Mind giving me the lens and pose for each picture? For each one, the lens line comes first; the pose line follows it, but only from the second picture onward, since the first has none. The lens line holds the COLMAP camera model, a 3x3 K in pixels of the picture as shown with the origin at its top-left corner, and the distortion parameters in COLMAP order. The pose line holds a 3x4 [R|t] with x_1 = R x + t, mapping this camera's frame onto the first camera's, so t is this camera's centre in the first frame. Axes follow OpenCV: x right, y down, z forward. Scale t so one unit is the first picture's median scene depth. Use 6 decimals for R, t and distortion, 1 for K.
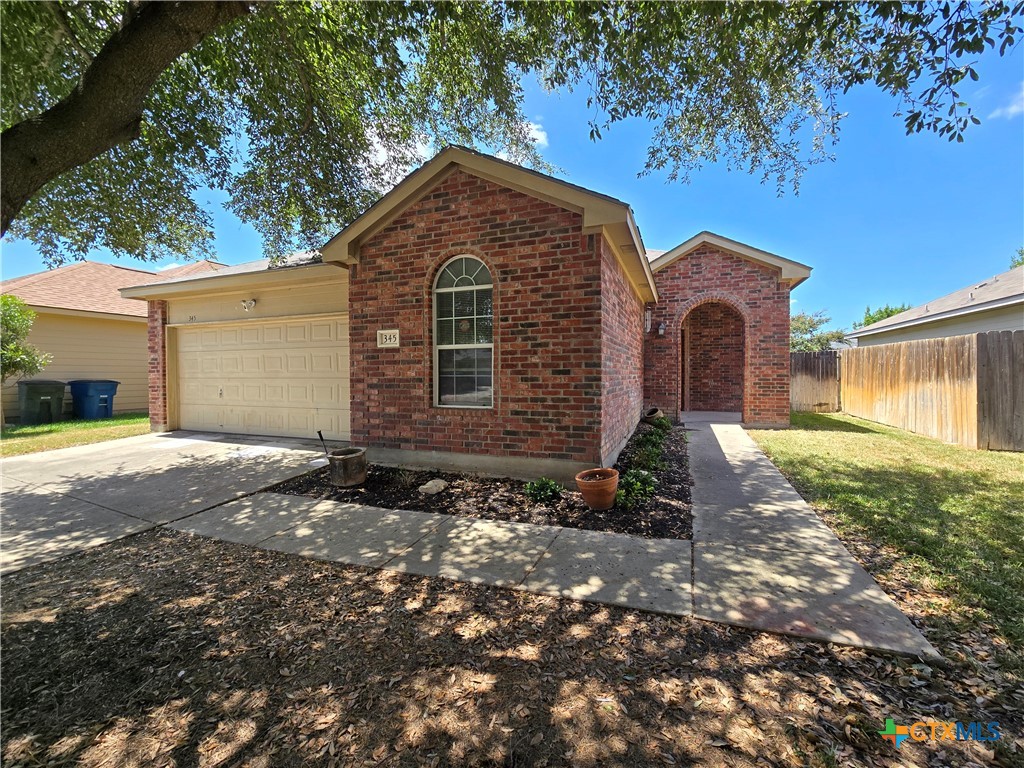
lens RADIAL K [[422.1, 0, 513.6], [0, 422.1, 378.9], [0, 0, 1]] dist [0.001307, -0.000313]
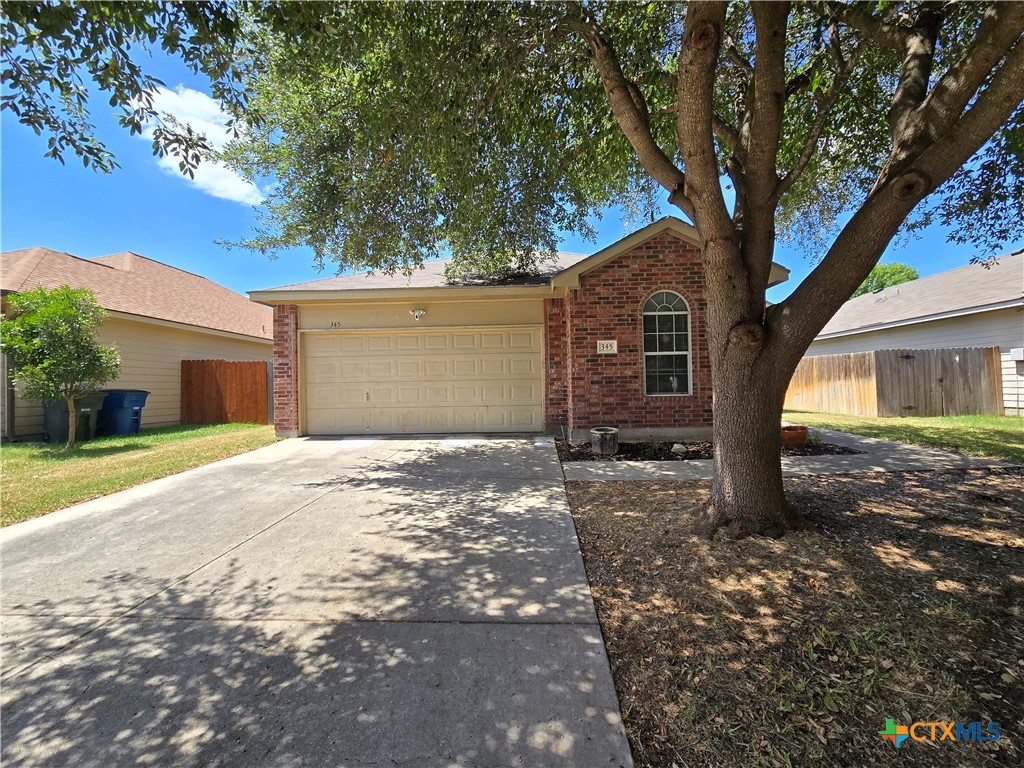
lens RADIAL K [[422.1, 0, 511.5], [0, 422.1, 380.7], [0, 0, 1]] dist [0.001307, -0.000313]
pose [[0.942928, -0.006690, 0.332929, -1.034028], [0.017586, 0.999403, -0.029725, 0.047356], [-0.332532, 0.033884, 0.942483, -0.164347]]
